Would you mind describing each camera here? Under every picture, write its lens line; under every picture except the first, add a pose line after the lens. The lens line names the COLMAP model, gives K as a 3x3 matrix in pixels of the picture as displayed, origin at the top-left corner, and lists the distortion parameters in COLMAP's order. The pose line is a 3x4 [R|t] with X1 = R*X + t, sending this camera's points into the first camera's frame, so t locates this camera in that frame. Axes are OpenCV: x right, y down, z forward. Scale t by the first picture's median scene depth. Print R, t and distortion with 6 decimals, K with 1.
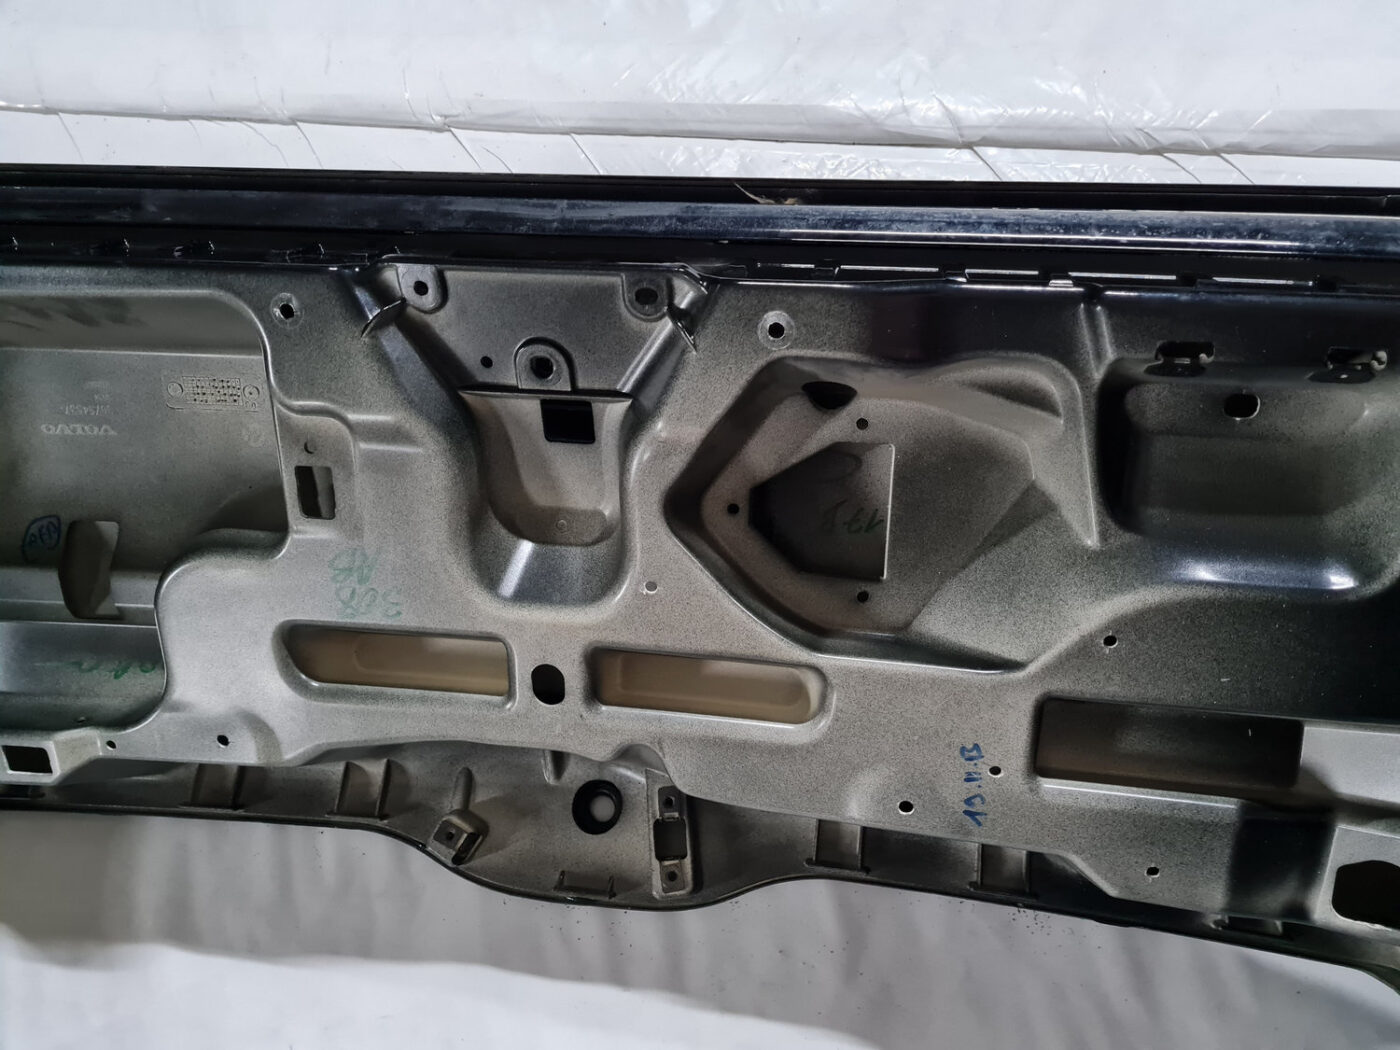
lens RADIAL K [[1068.6, 0, 716.5], [0, 1068.6, 526.2], [0, 0, 1]] dist [0.056410, -0.048840]
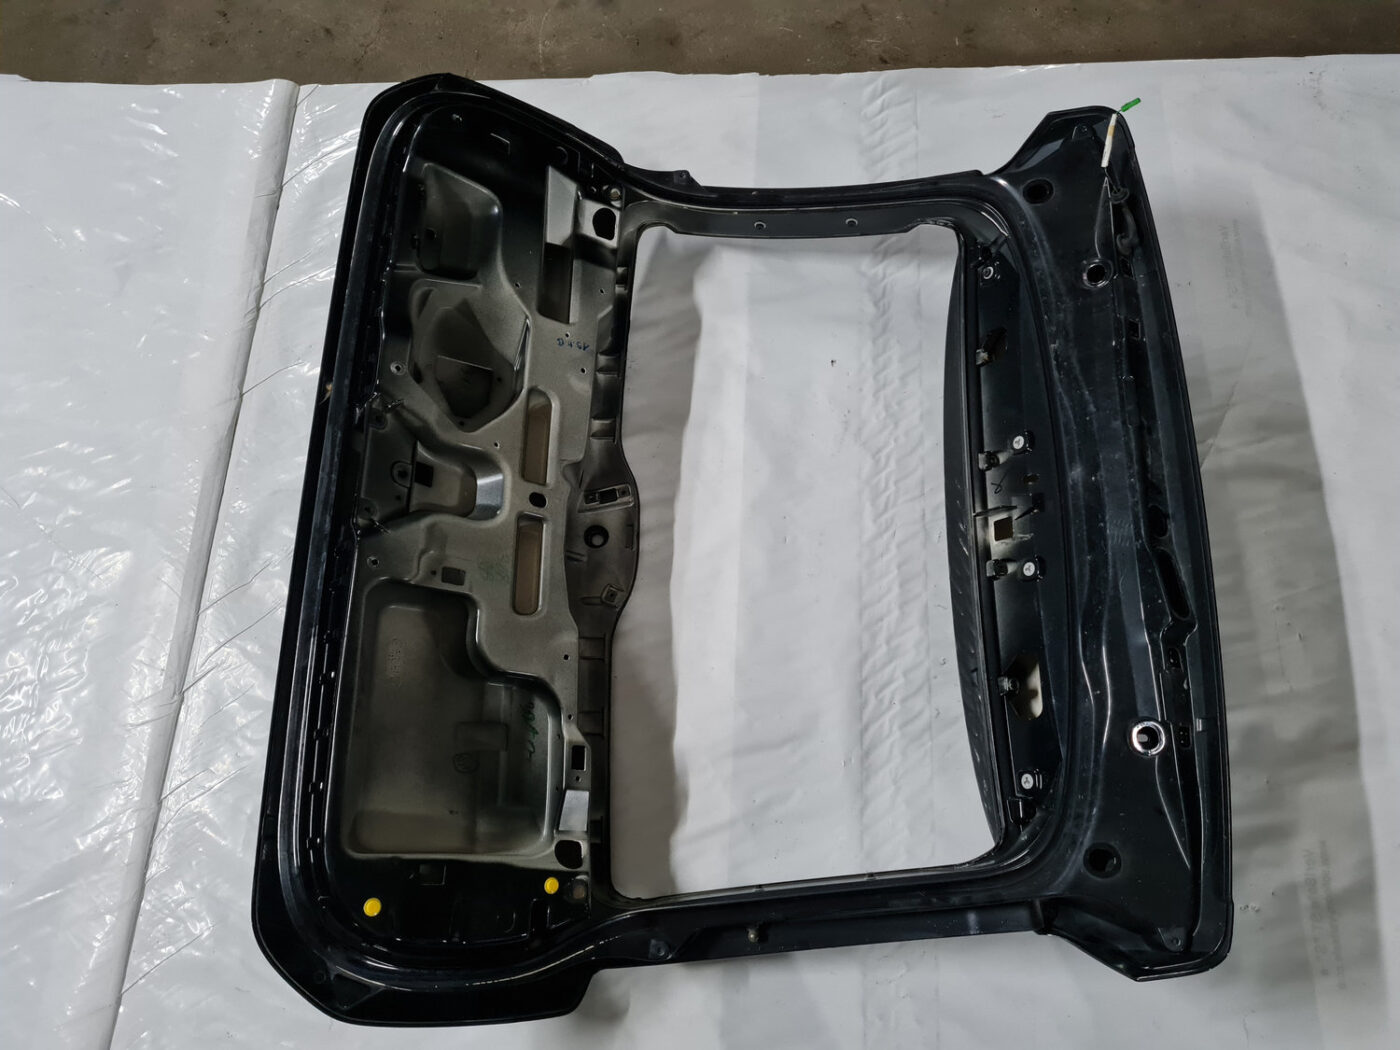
lens RADIAL K [[1068.6, 0, 714.2], [0, 1068.6, 517.9], [0, 0, 1]] dist [0.056410, -0.048840]
pose [[-0.087156, -0.902040, 0.422762, -1.246678], [0.954584, 0.045749, 0.294409, -0.175164], [-0.284909, 0.429221, 0.857086, -1.122840]]
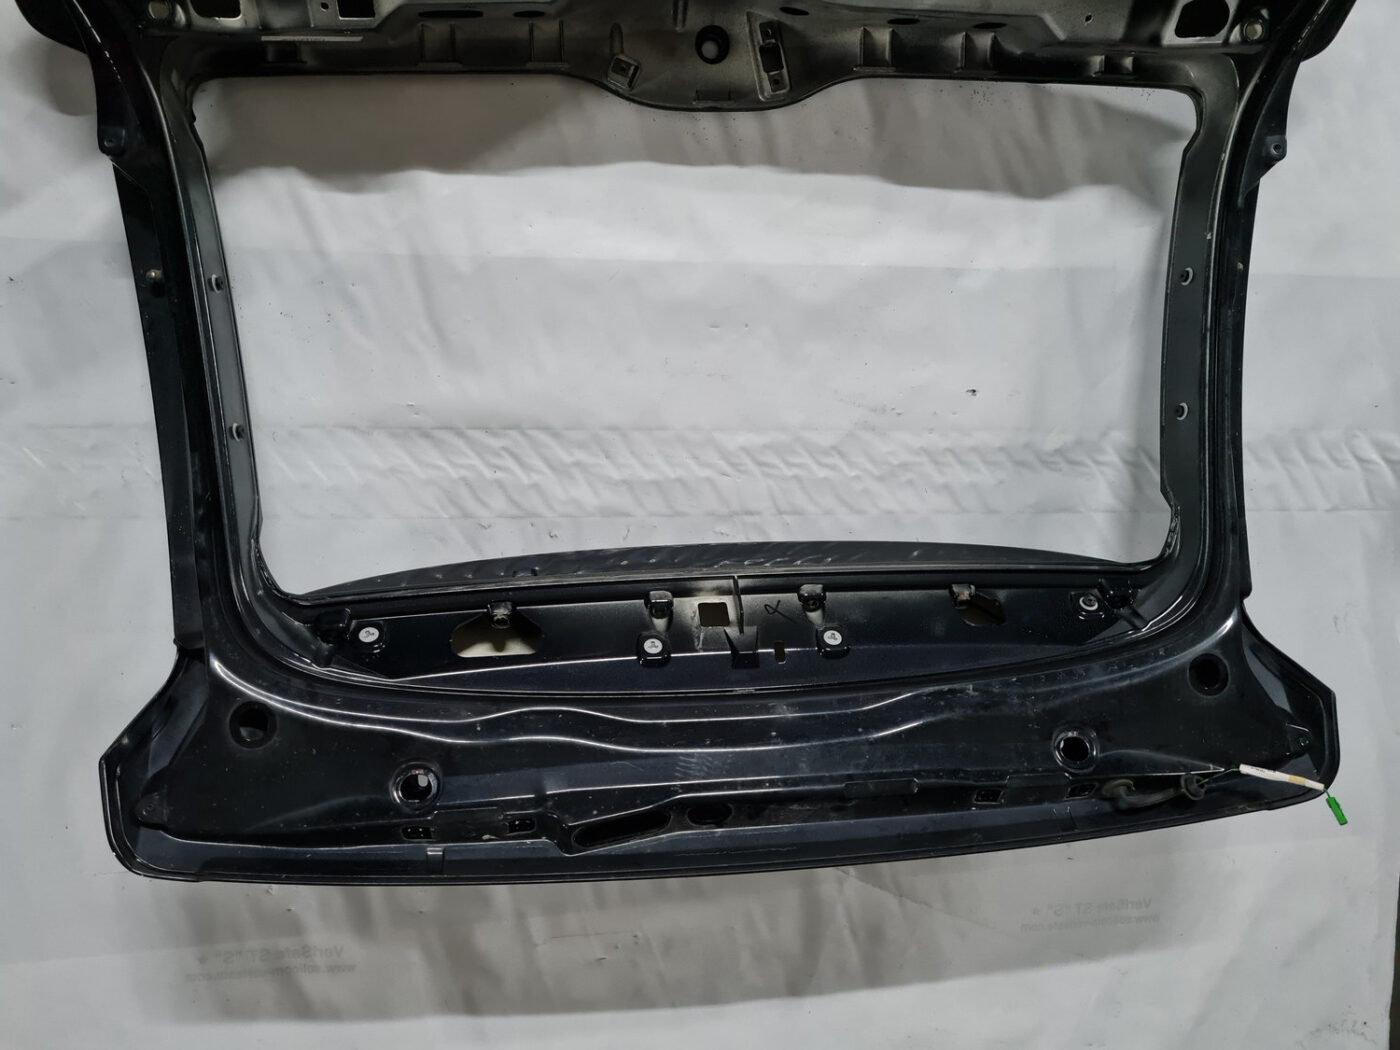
lens RADIAL K [[1068.6, 0, 674.0], [0, 1068.6, 532.9], [0, 0, 1]] dist [0.056410, -0.048840]
pose [[0.966088, -0.153739, 0.207458, -0.716400], [0.041316, 0.885119, 0.463527, 0.210088], [-0.254888, -0.439237, 0.861454, -0.685926]]
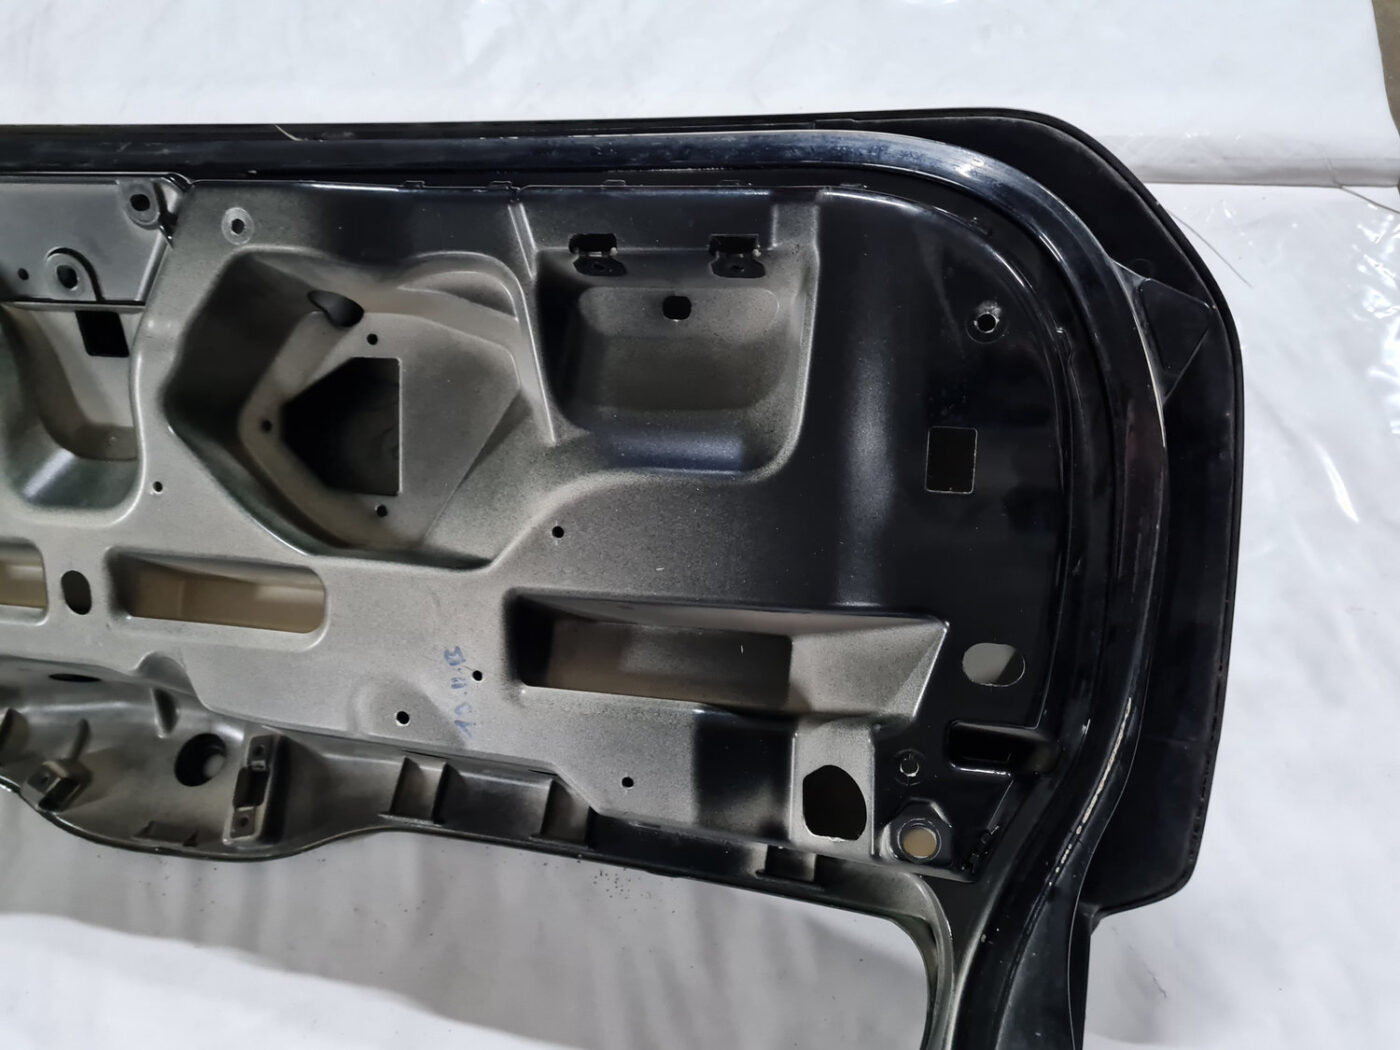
lens RADIAL K [[1068.6, 0, 711.0], [0, 1068.6, 508.1], [0, 0, 1]] dist [0.056410, -0.048840]
pose [[0.998484, 0.022057, -0.050439, 0.510339], [-0.029369, 0.988376, -0.149163, 0.210169], [0.046563, 0.150418, 0.987525, -0.001801]]
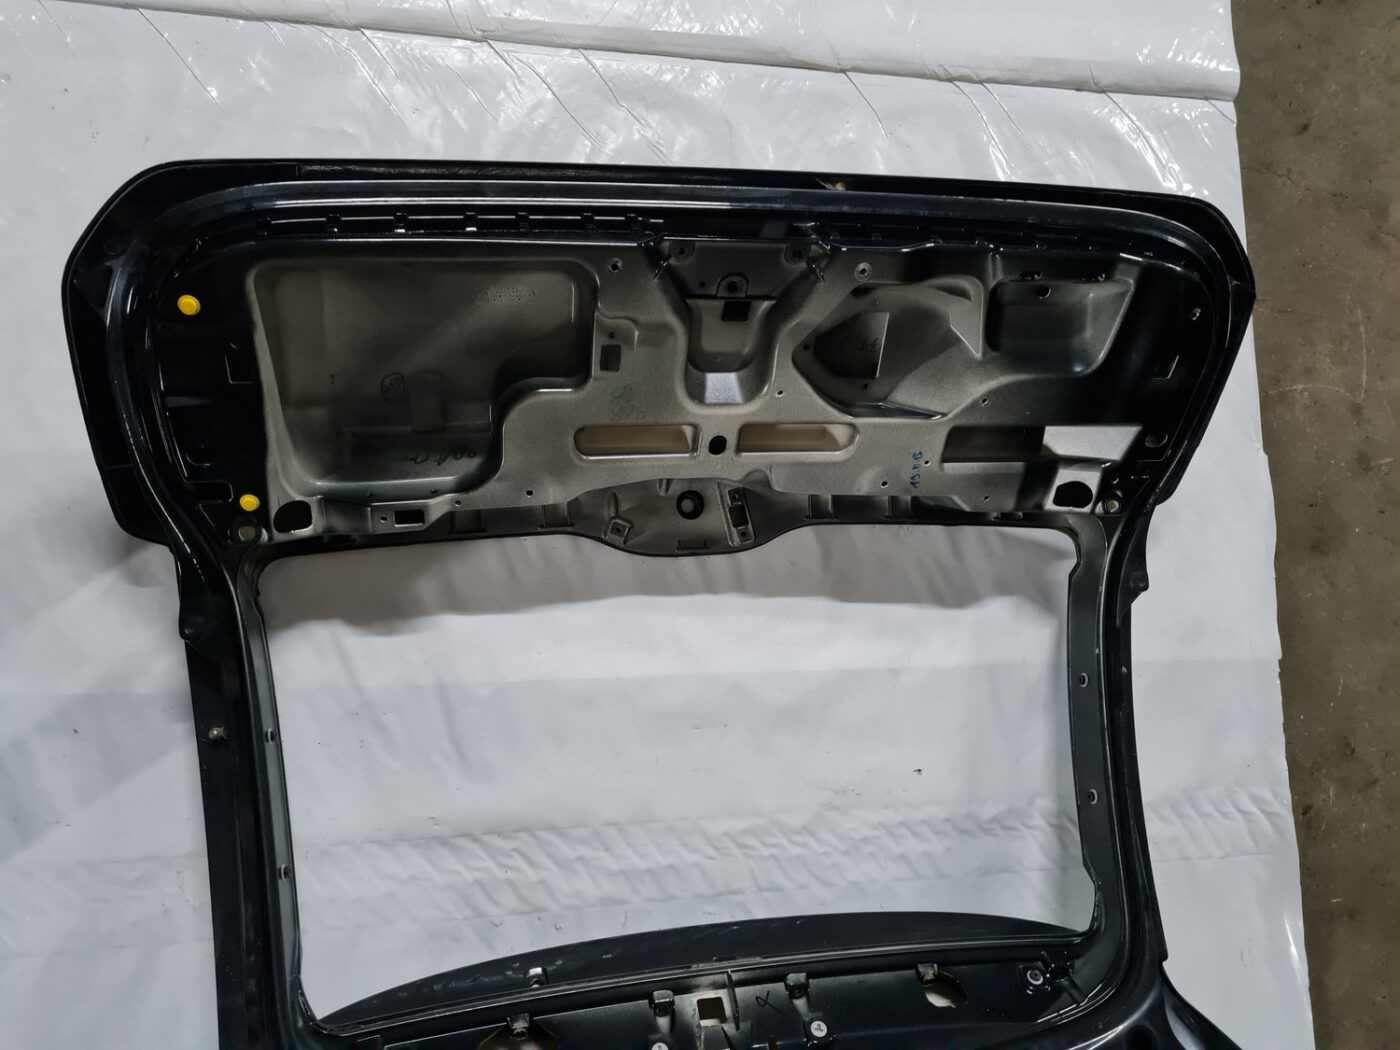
lens RADIAL K [[1068.6, 0, 696.7], [0, 1068.6, 514.3], [0, 0, 1]] dist [0.056410, -0.048840]
pose [[0.938037, -0.129138, 0.321575, -0.853570], [0.033569, 0.957469, 0.286577, -0.295550], [-0.344906, -0.258025, 0.902476, -0.783035]]
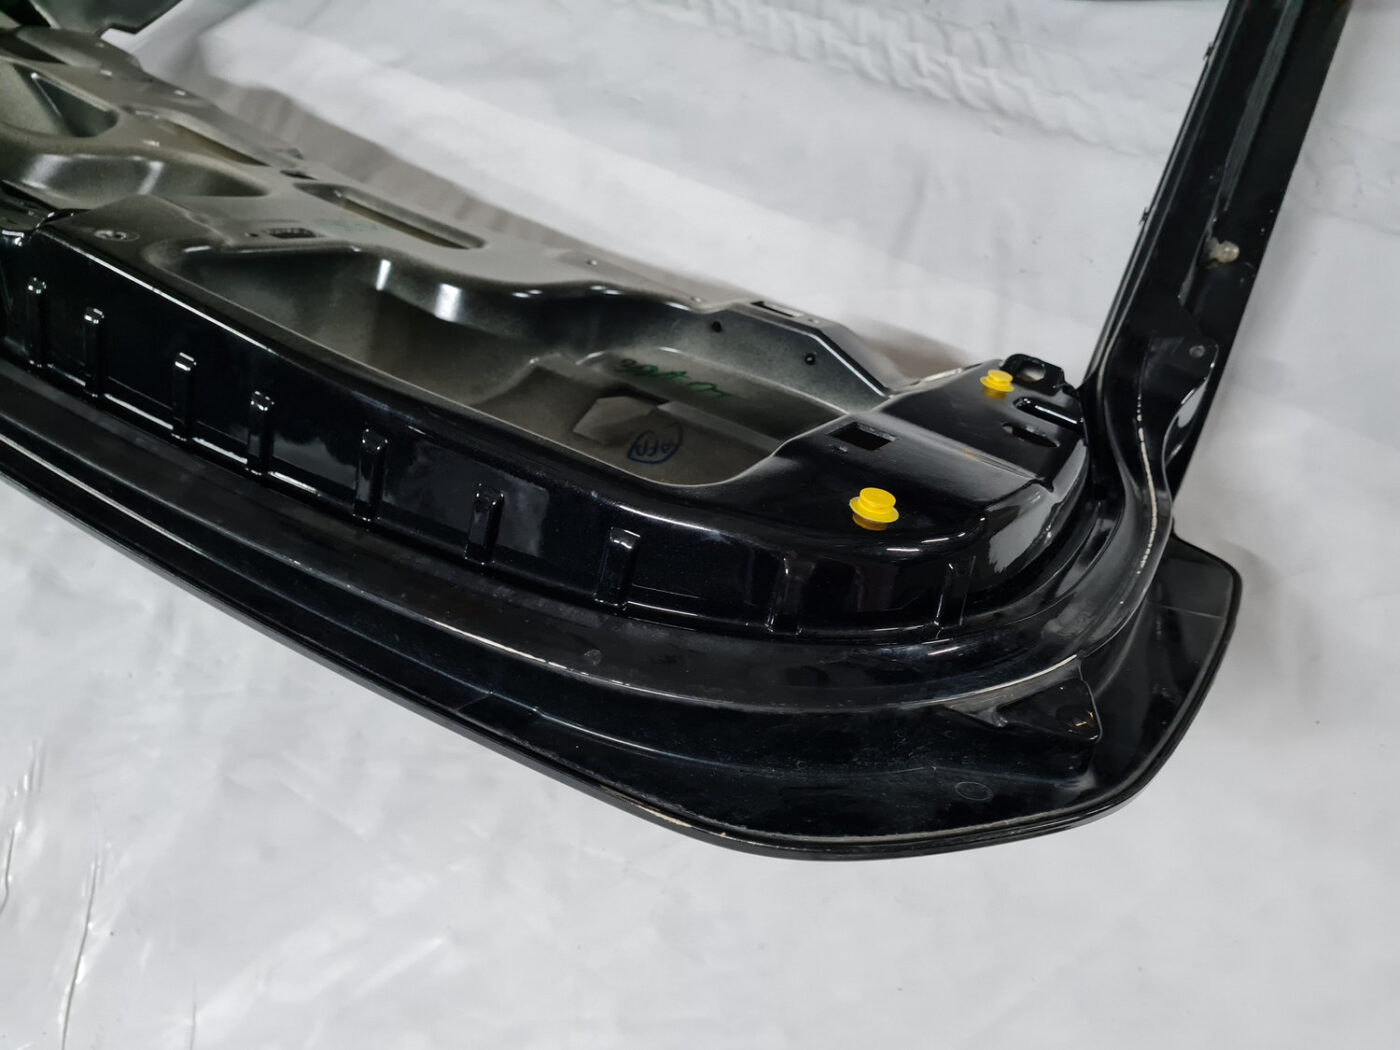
lens RADIAL K [[1068.6, 0, 731.7], [0, 1068.6, 521.4], [0, 0, 1]] dist [0.056410, -0.048840]
pose [[-0.864138, -0.261031, 0.430265, -1.212420], [0.497612, -0.570863, 0.653068, -0.625856], [0.075151, 0.778446, 0.623196, 0.607956]]
